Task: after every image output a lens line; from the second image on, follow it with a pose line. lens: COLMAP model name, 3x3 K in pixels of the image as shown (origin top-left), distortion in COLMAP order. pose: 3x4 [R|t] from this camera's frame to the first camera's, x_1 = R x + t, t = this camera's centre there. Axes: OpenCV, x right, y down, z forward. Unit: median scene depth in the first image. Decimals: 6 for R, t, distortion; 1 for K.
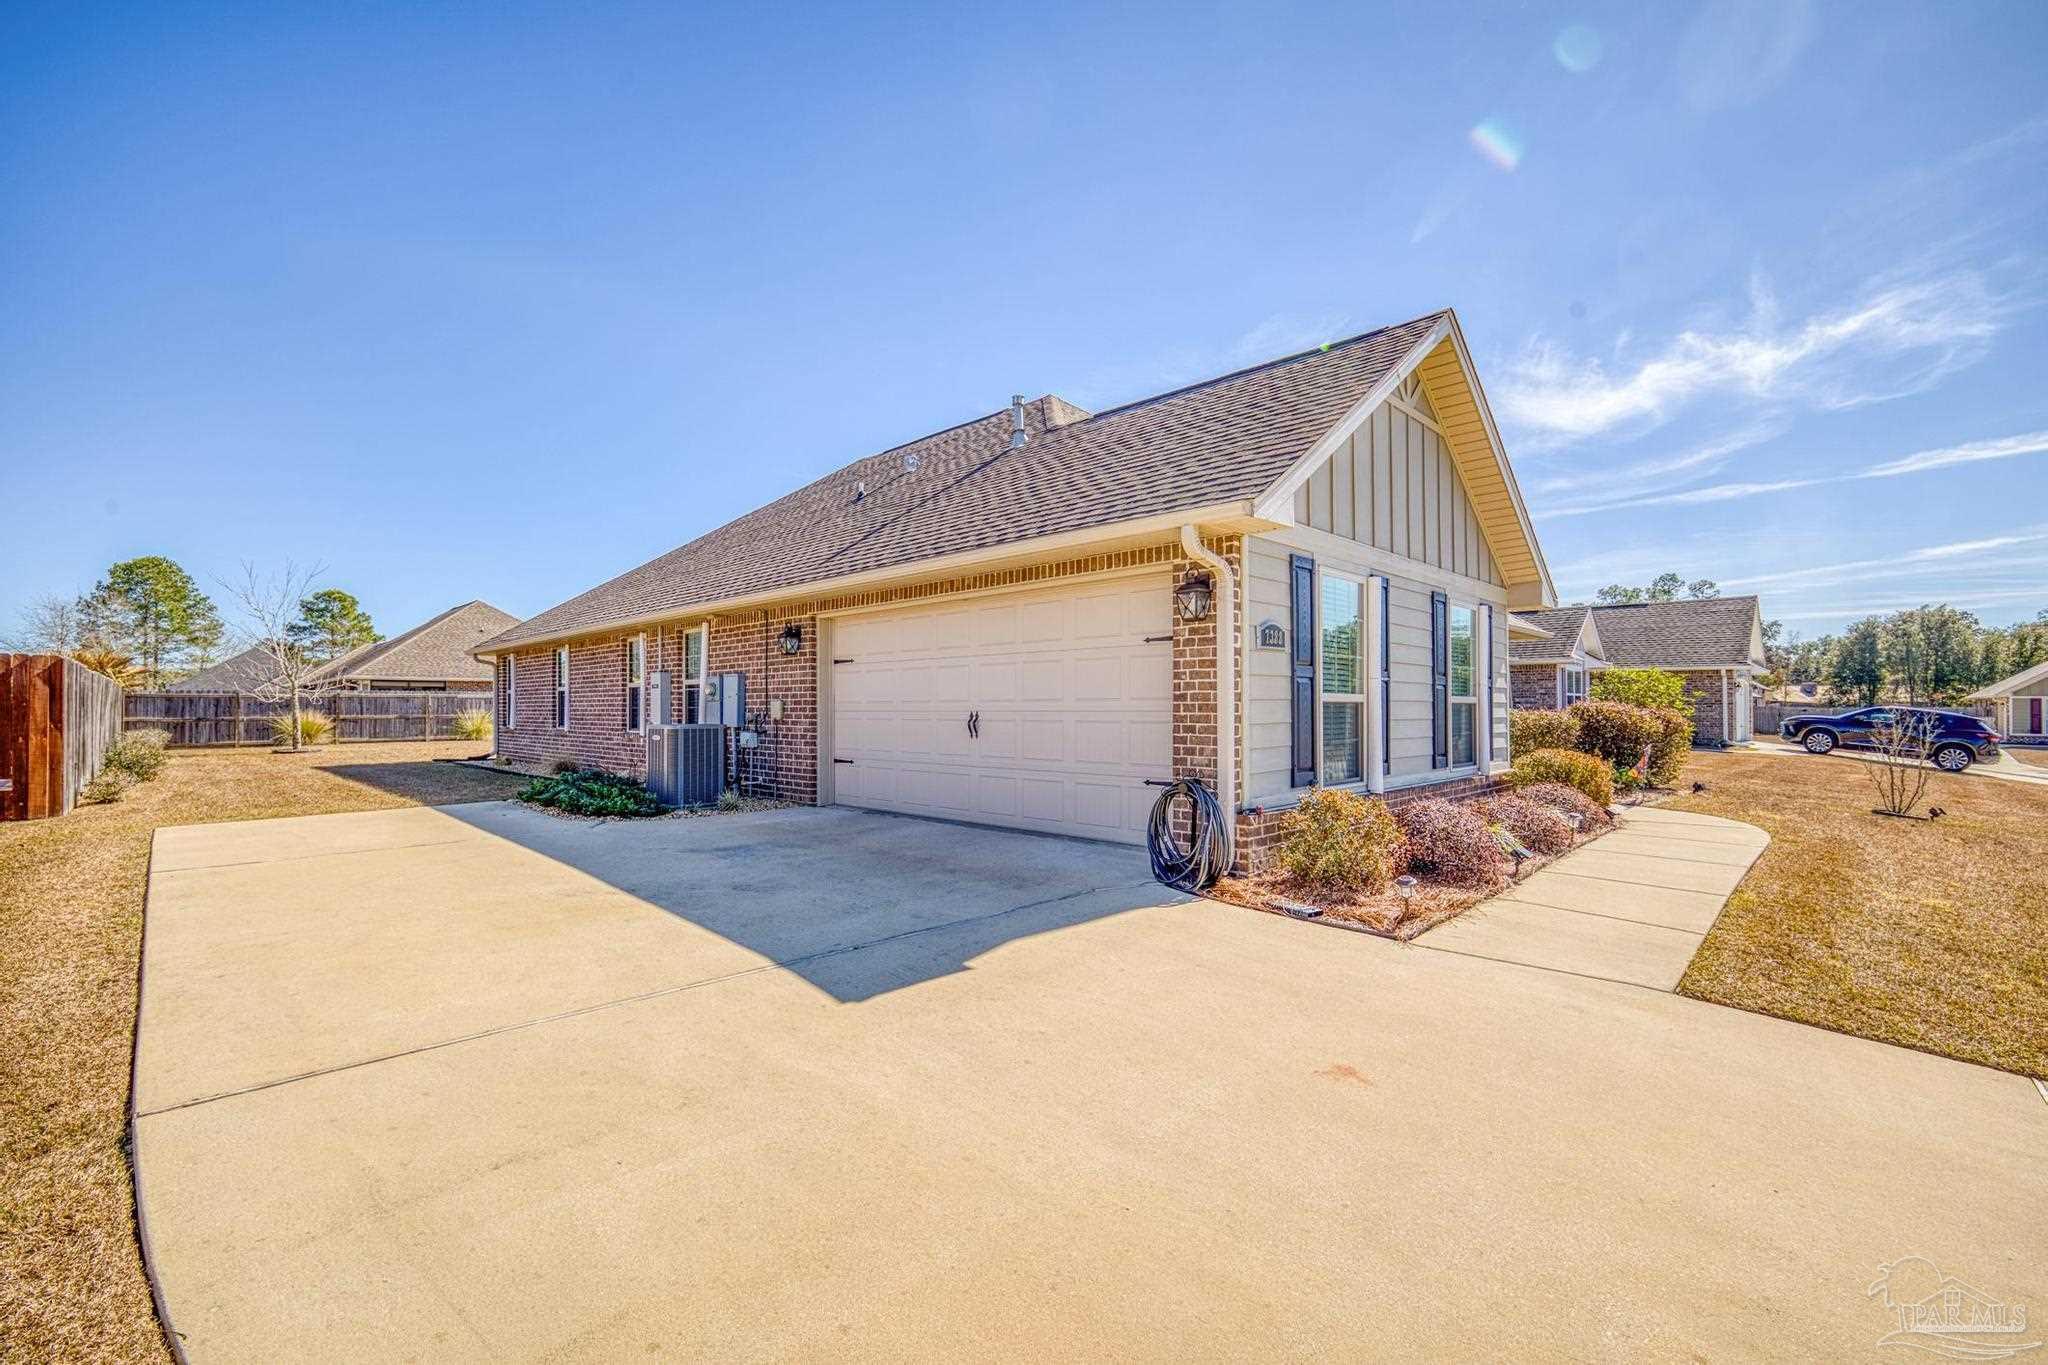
lens RADIAL K [[883.4, 0, 1024.7], [0, 883.4, 702.4], [0, 0, 1]] dist [-0.048554, 0.017902]
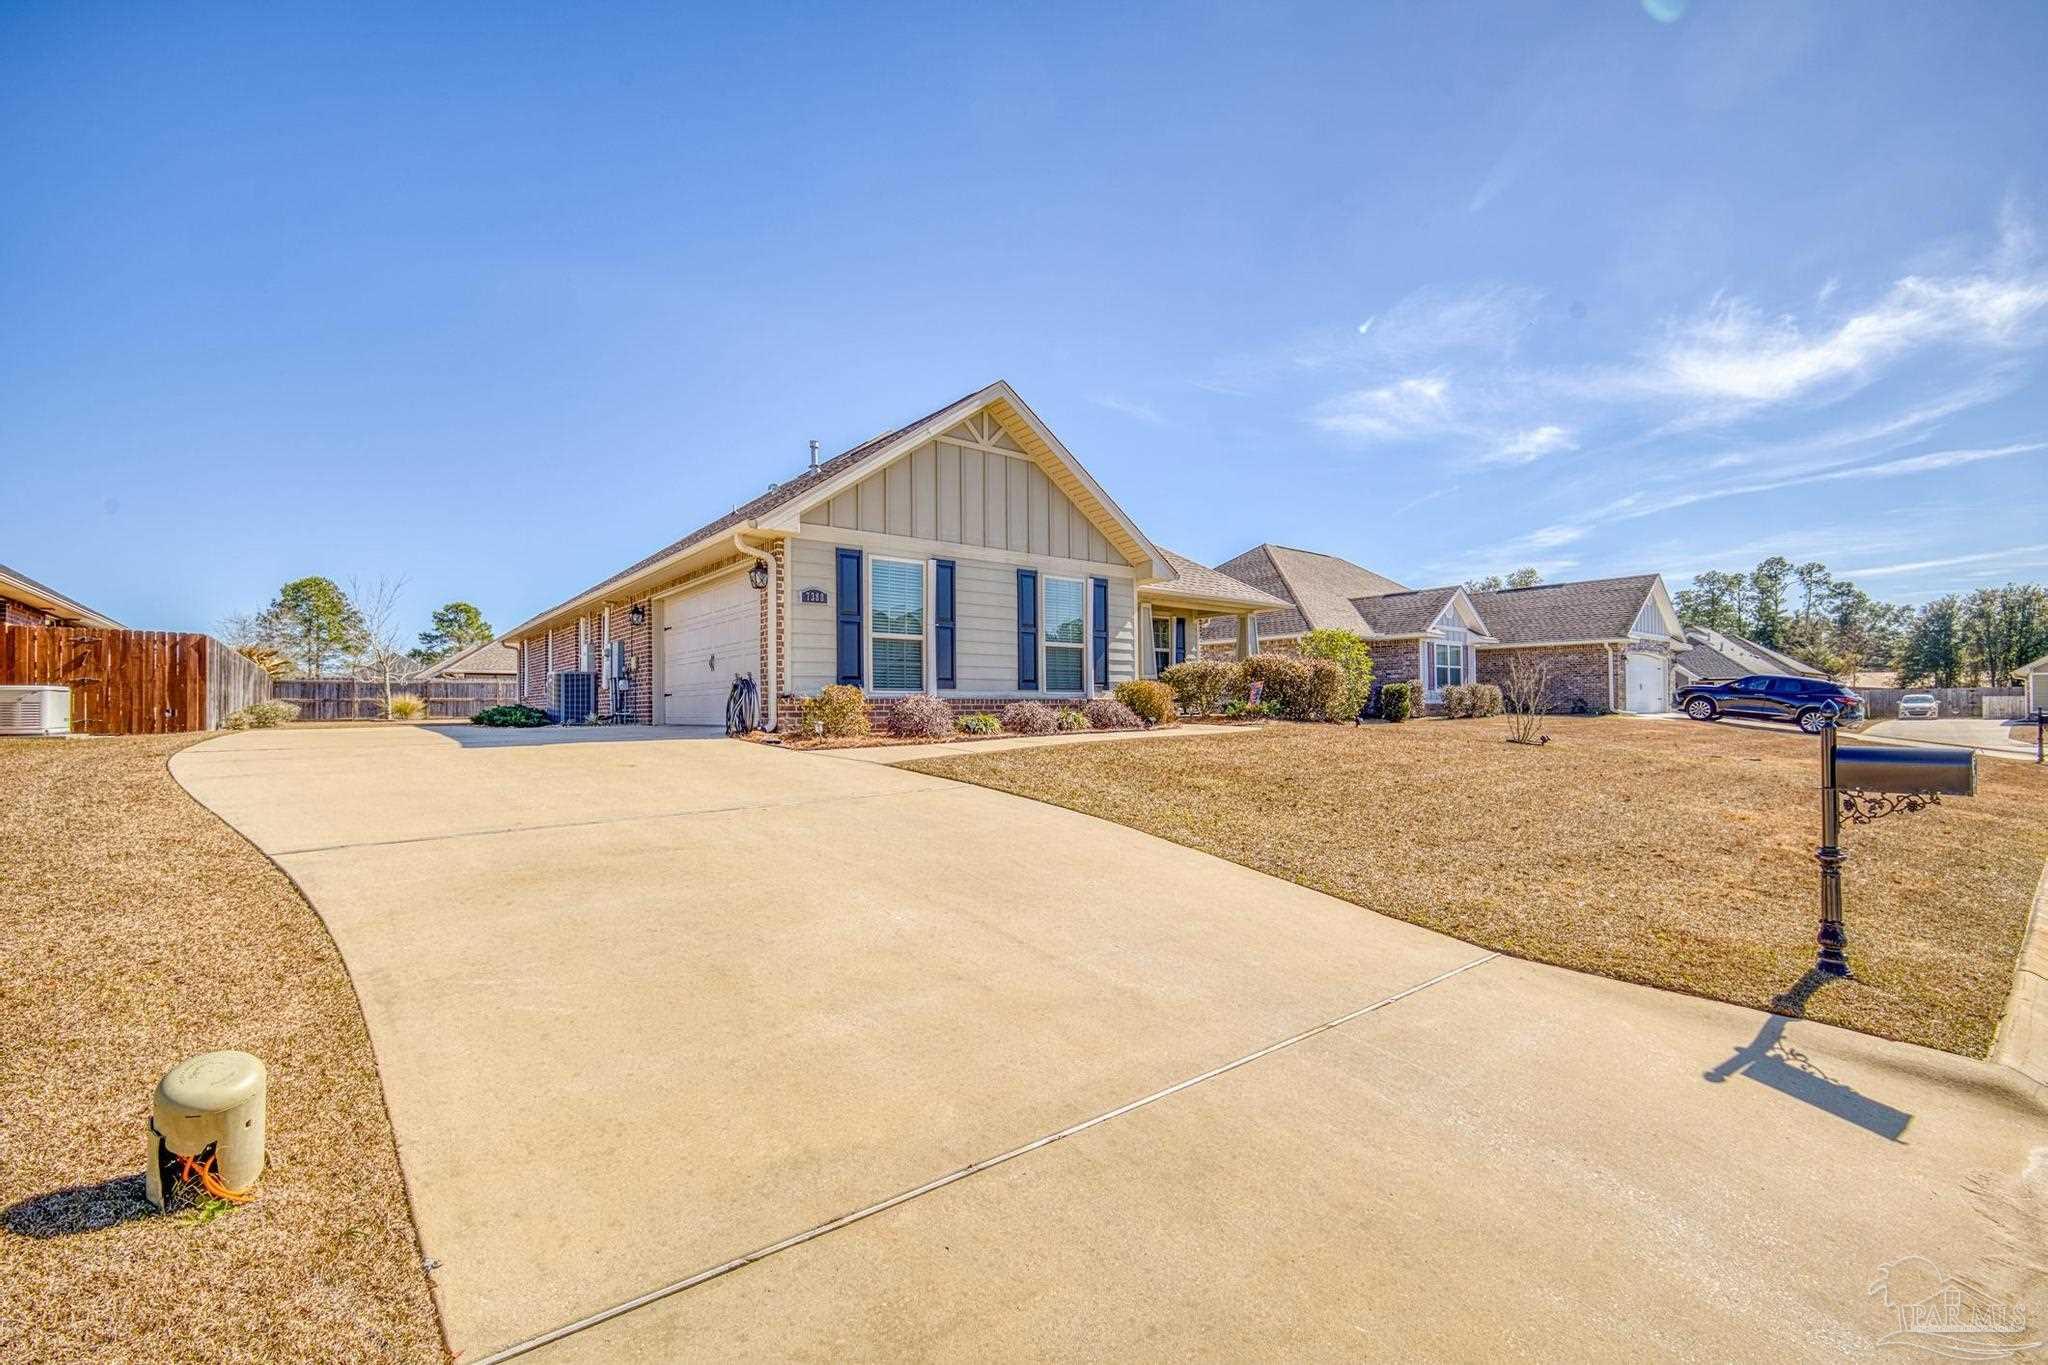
lens RADIAL K [[883.4, 0, 1024.7], [0, 883.4, 702.4], [0, 0, 1]] dist [-0.048554, 0.017902]
pose [[0.993486, -0.007942, -0.113674, 0.203893], [0.007639, 0.999966, -0.003107, 0.032337], [0.113695, 0.002218, 0.993513, -0.147830]]
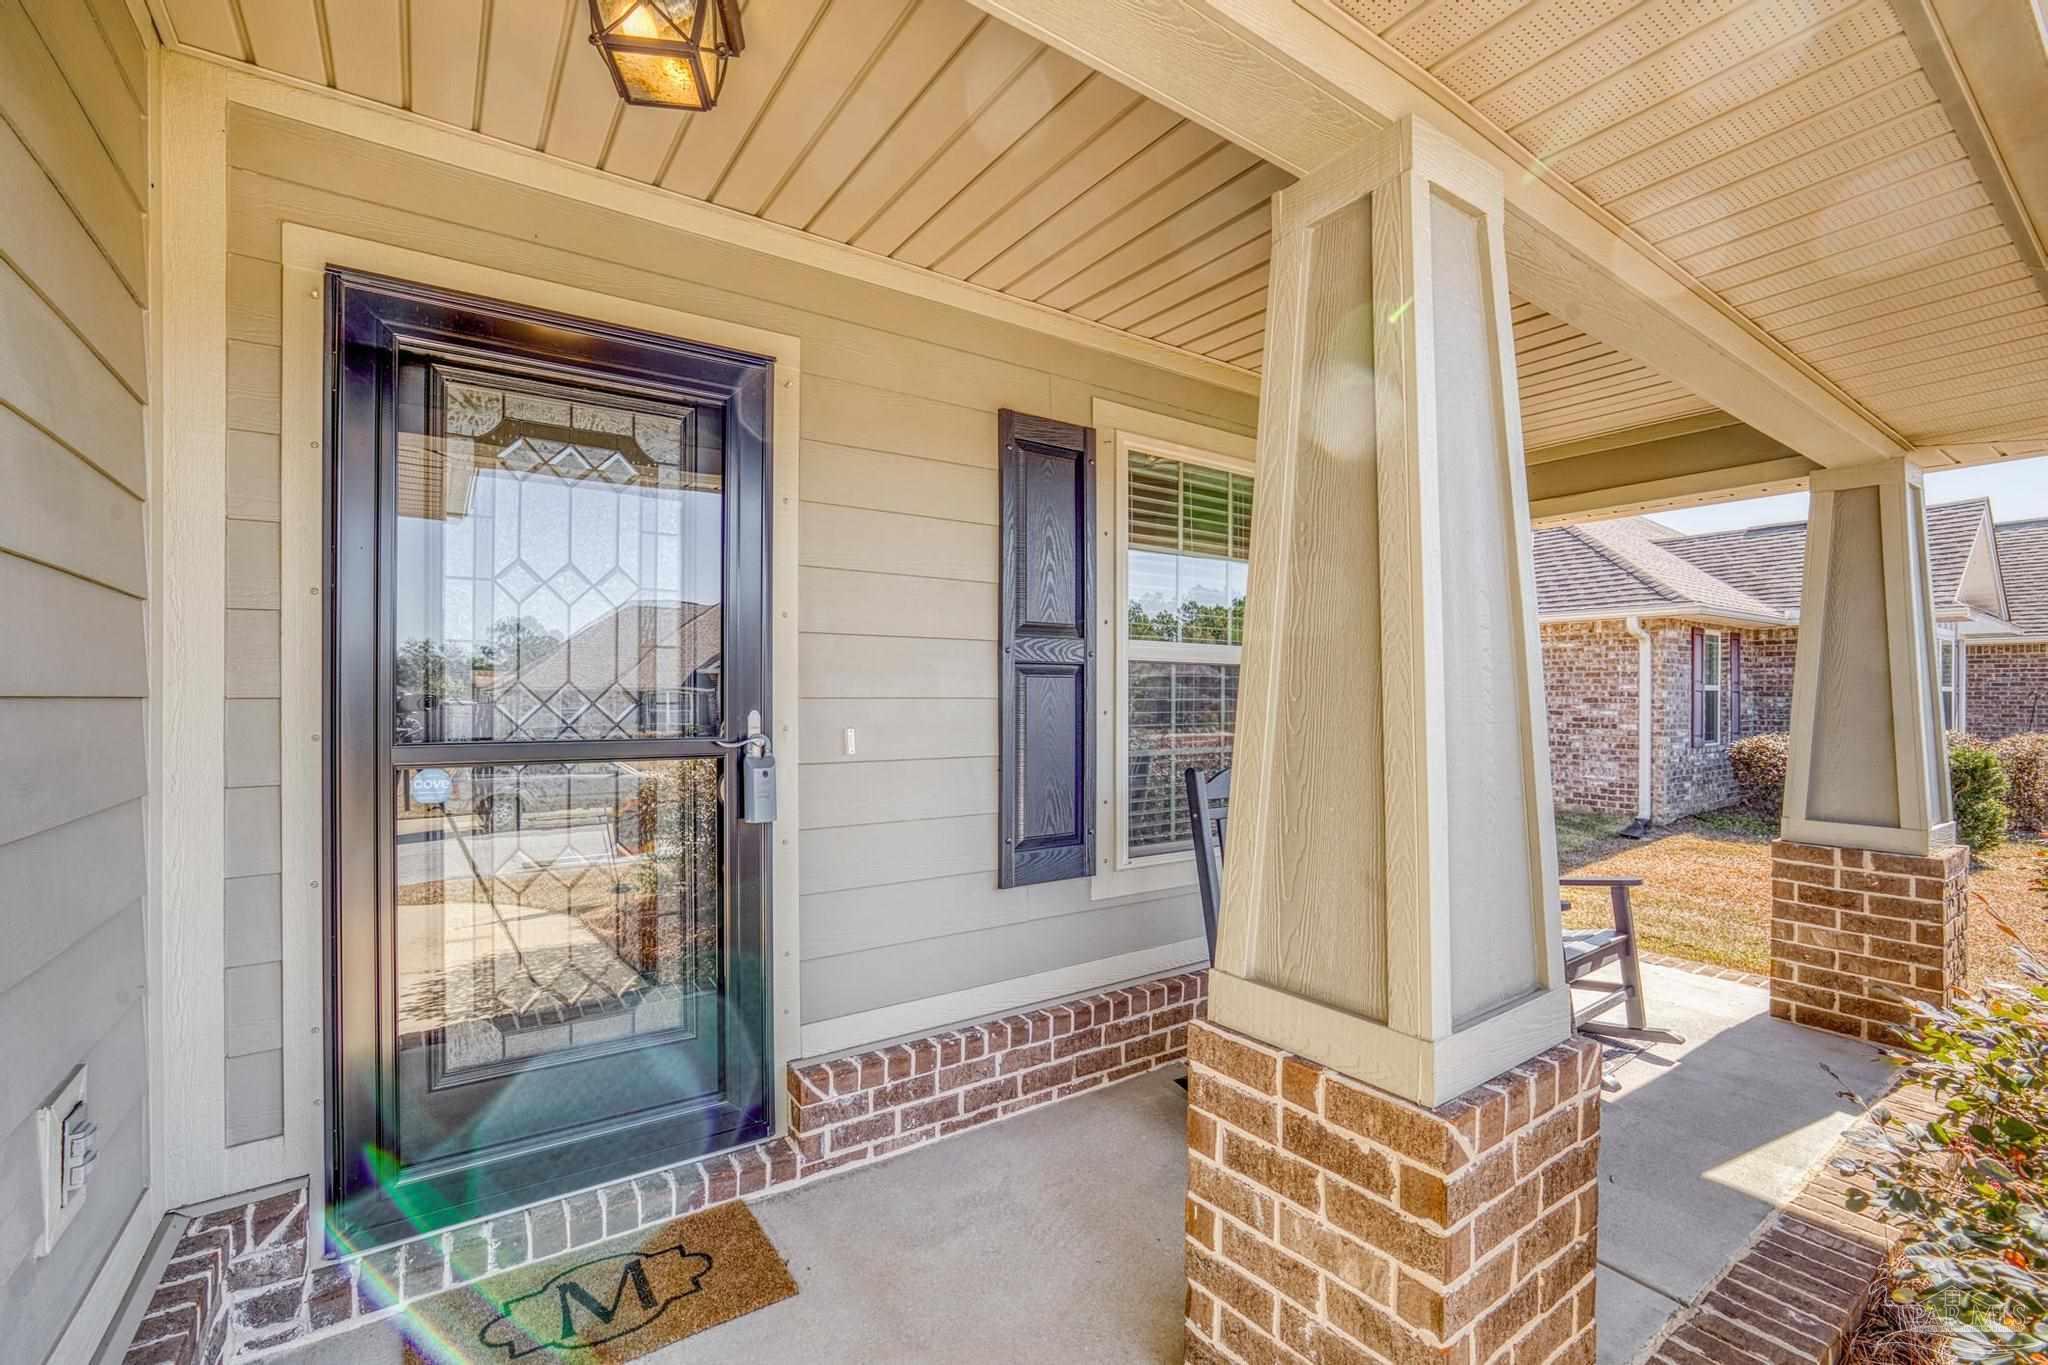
lens RADIAL K [[883.4, 0, 1024.7], [0, 883.4, 702.4], [0, 0, 1]] dist [-0.048554, 0.017902]
pose [[0.983768, -0.000157, -0.179445, 0.202443], [0.001720, 0.999962, 0.008555, -0.005268], [0.179437, -0.008724, 0.983731, 0.411890]]
